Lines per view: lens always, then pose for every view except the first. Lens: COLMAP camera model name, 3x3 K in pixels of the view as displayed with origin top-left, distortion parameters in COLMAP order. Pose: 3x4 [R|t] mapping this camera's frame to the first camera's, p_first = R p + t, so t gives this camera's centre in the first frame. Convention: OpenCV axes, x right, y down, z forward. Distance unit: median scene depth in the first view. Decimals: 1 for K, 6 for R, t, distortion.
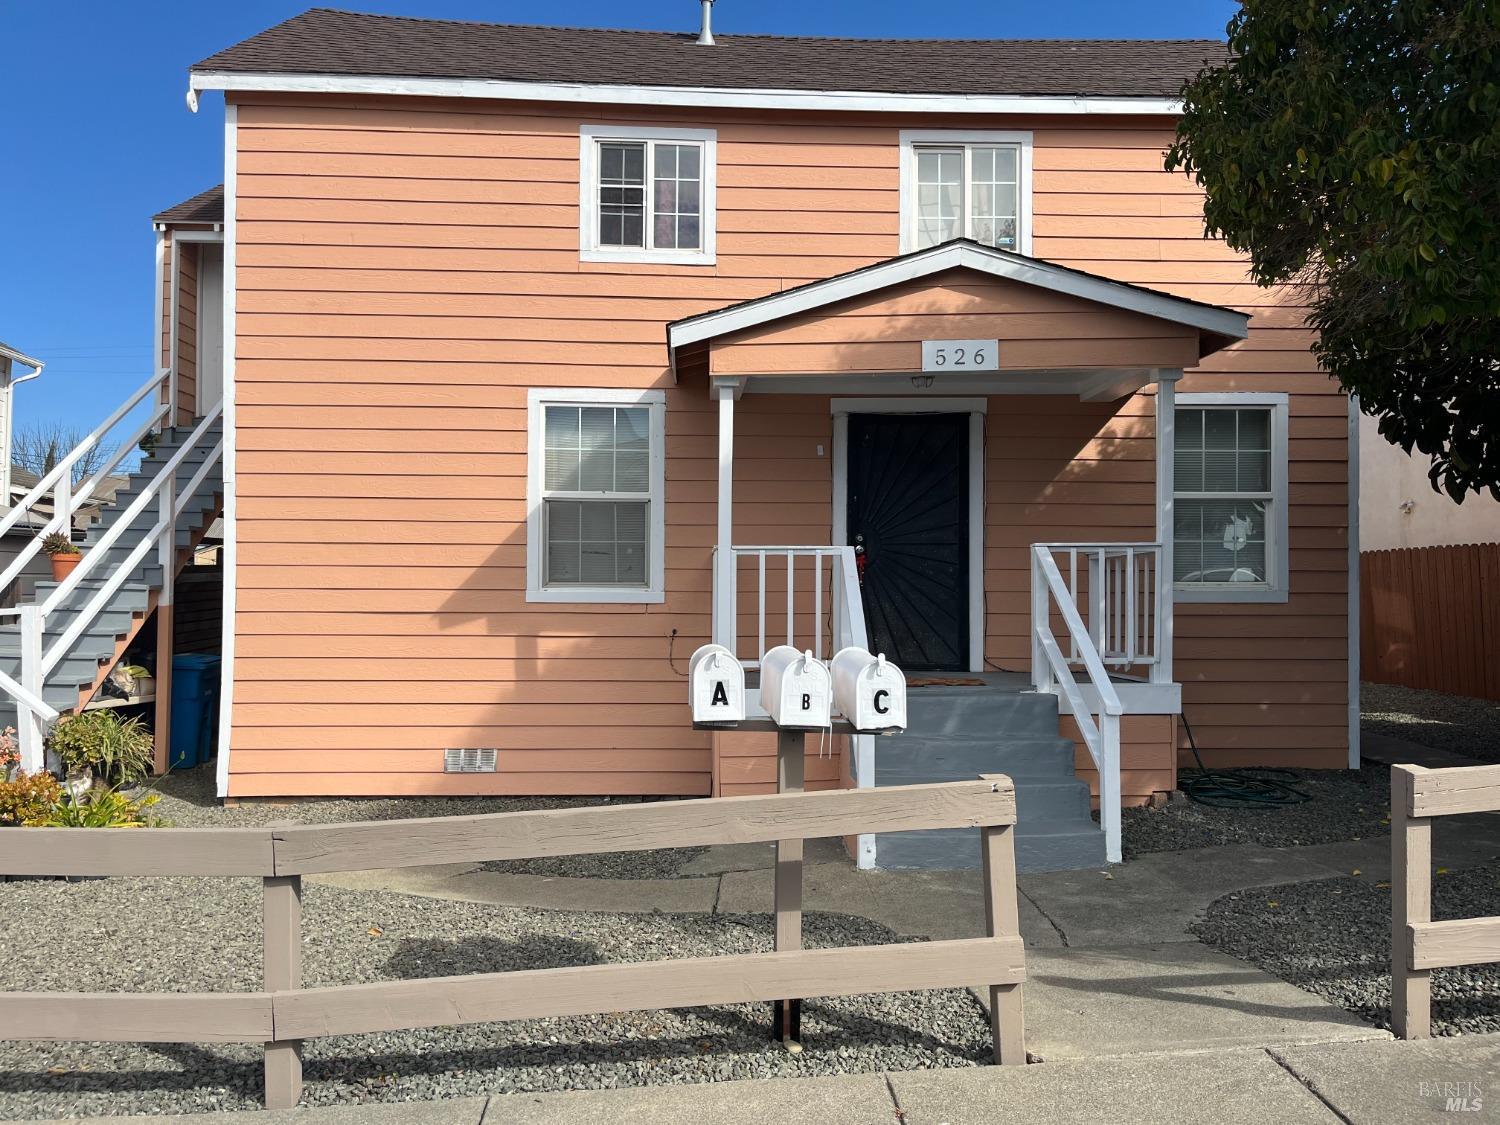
lens RADIAL K [[1126.6, 0, 740.6], [0, 1126.6, 570.7], [0, 0, 1]] dist [0.067902, -0.098182]
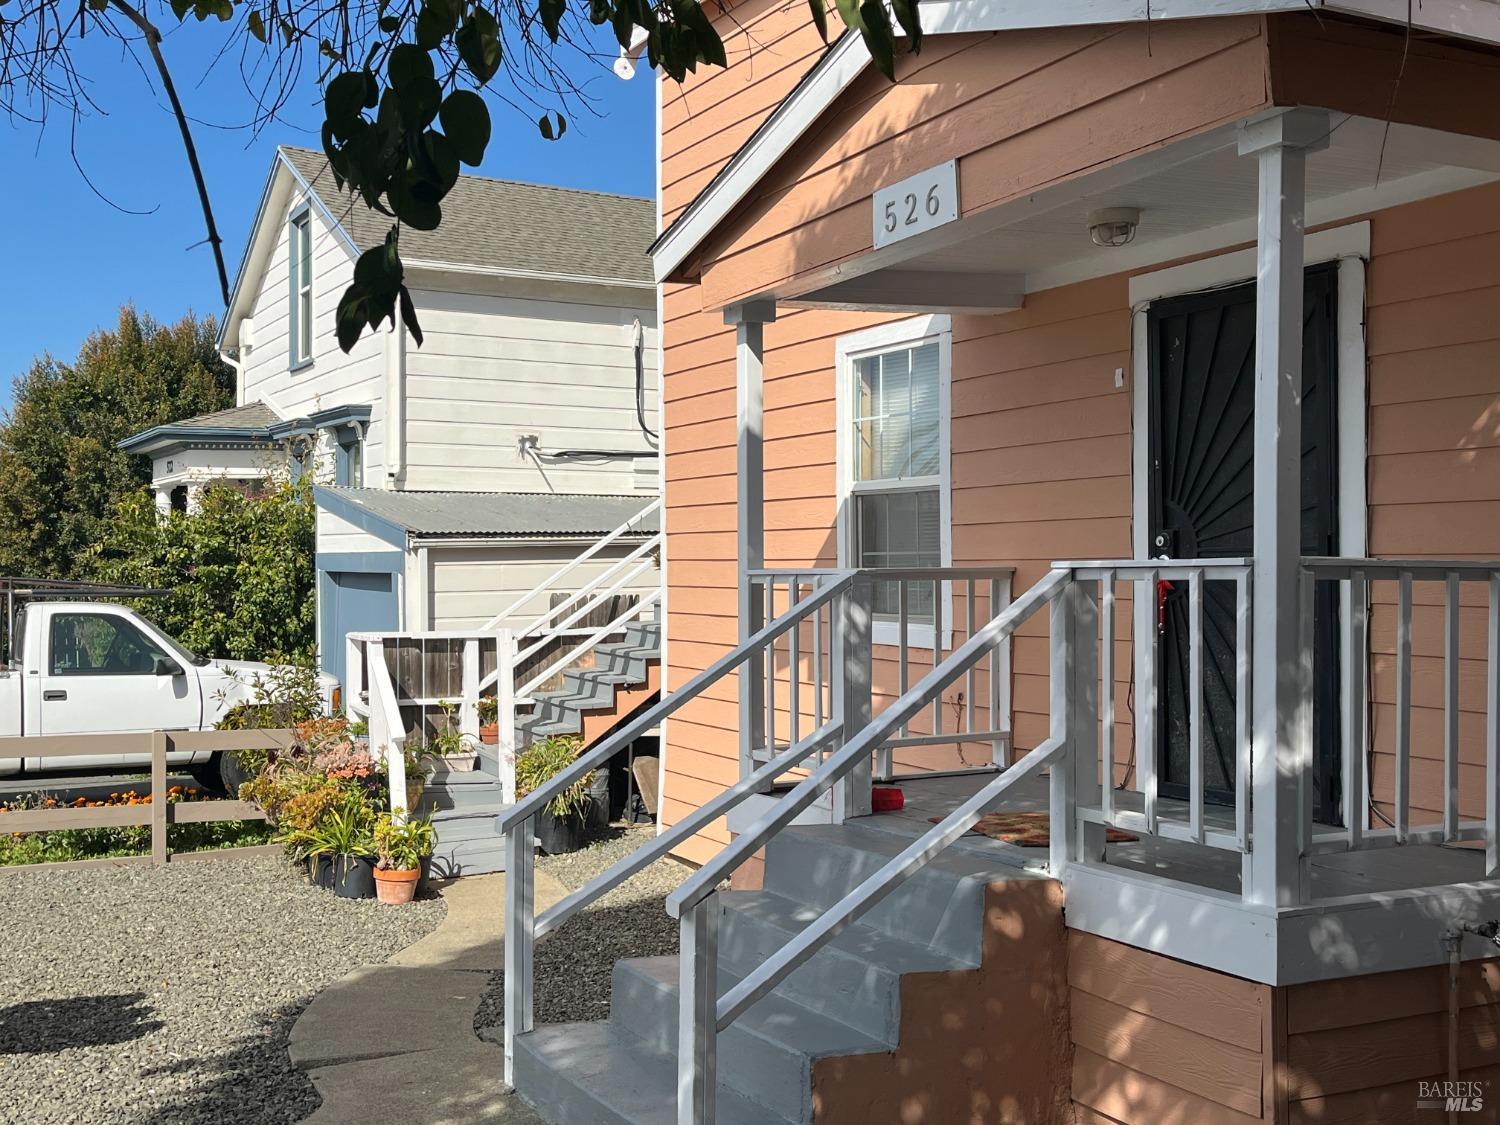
lens RADIAL K [[1638.5, 0, 745.7], [0, 1638.5, 569.8], [0, 0, 1]] dist [0.134026, -0.464790]
pose [[0.436047, -0.002903, -0.899919, 0.706210], [0.018789, 0.999806, 0.005879, -0.023374], [0.899728, -0.019472, 0.436017, 0.495979]]
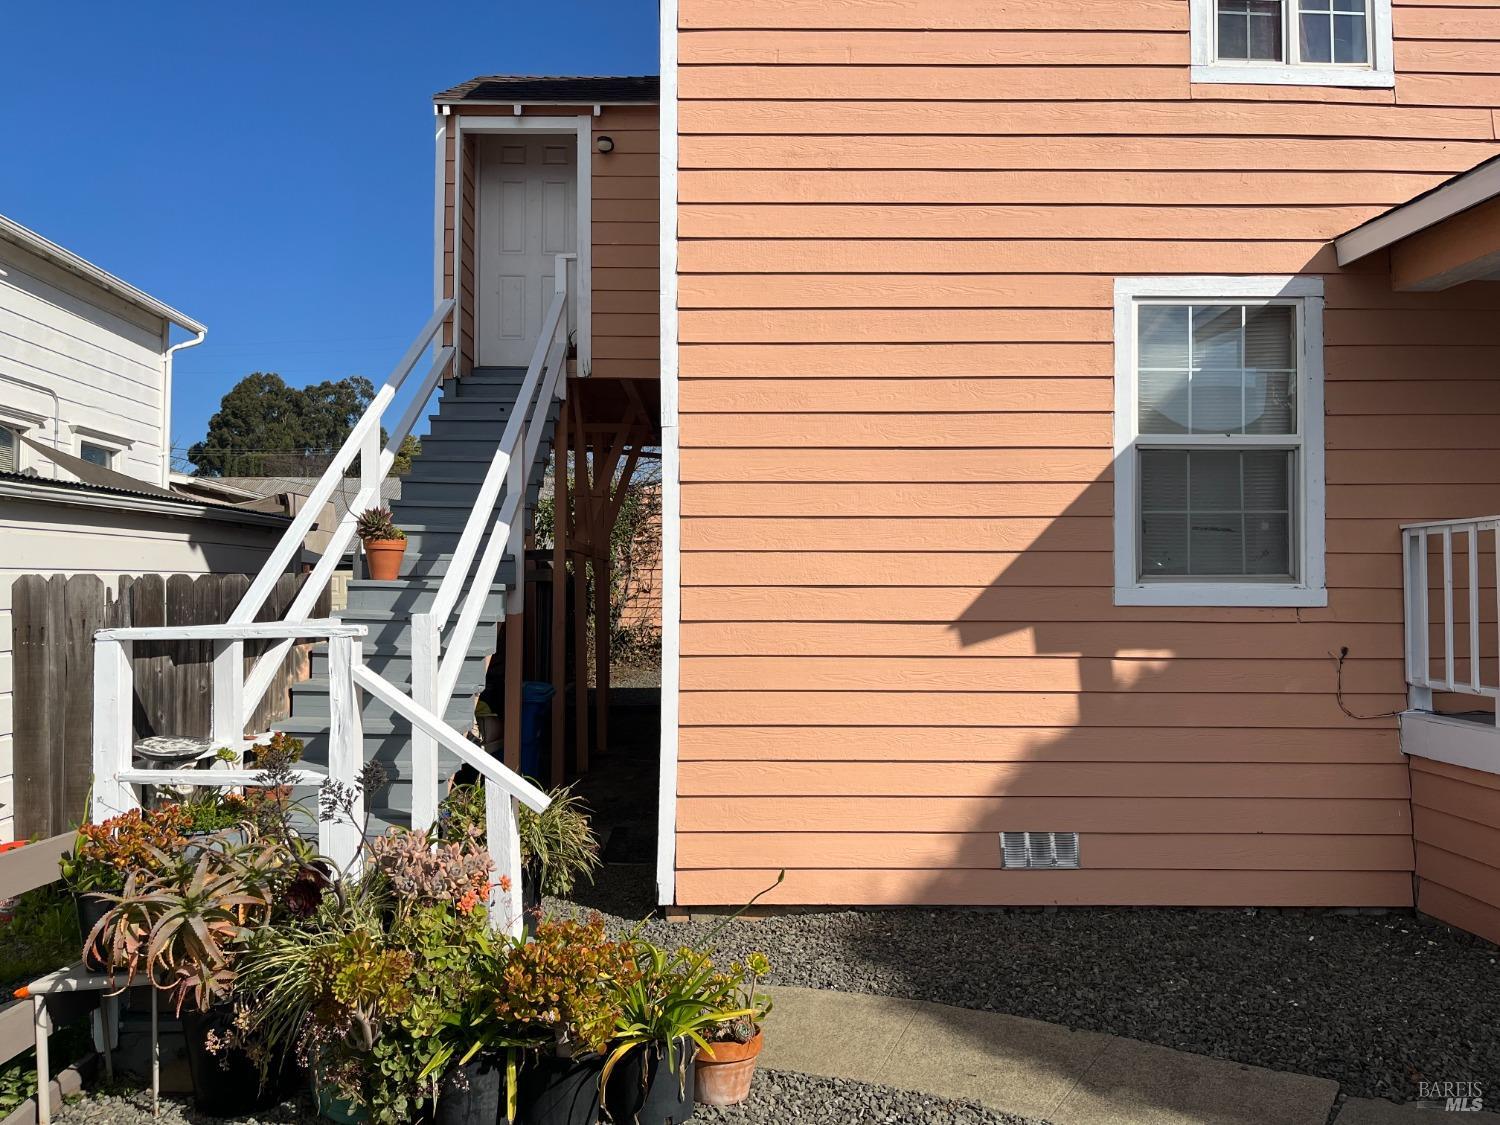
lens RADIAL K [[1124.9, 0, 750.0], [0, 1124.9, 562.5], [0, 0, 1]] dist [0.076758, -0.101022]
pose [[0.999692, -0.005504, -0.024184, -0.380825], [0.005143, 0.999875, -0.014984, 0.011767], [0.024264, 0.014855, 0.999595, 0.340275]]
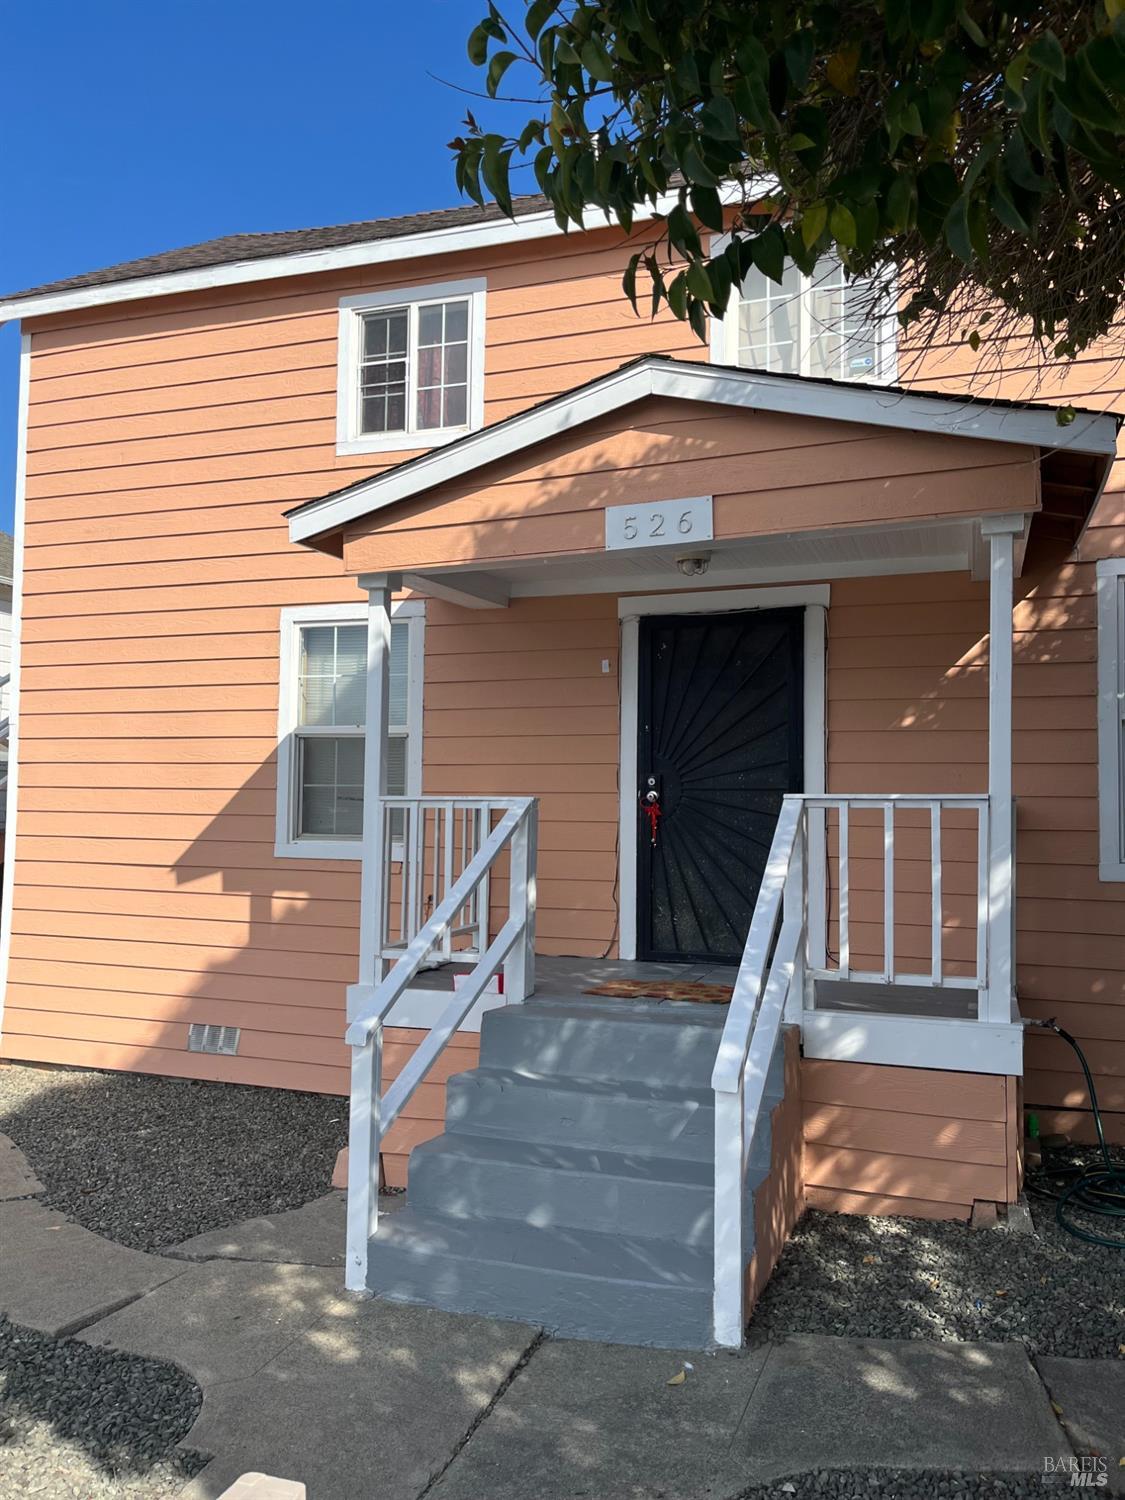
lens RADIAL K [[1124.9, 0, 562.5], [0, 1124.9, 750.0], [0, 0, 1]] dist [0.076758, -0.101022]
pose [[0.924674, -0.010354, -0.380618, 0.335302], [-0.005136, 0.999200, -0.039658, -0.019870], [0.380724, 0.038625, 0.923882, 0.287428]]
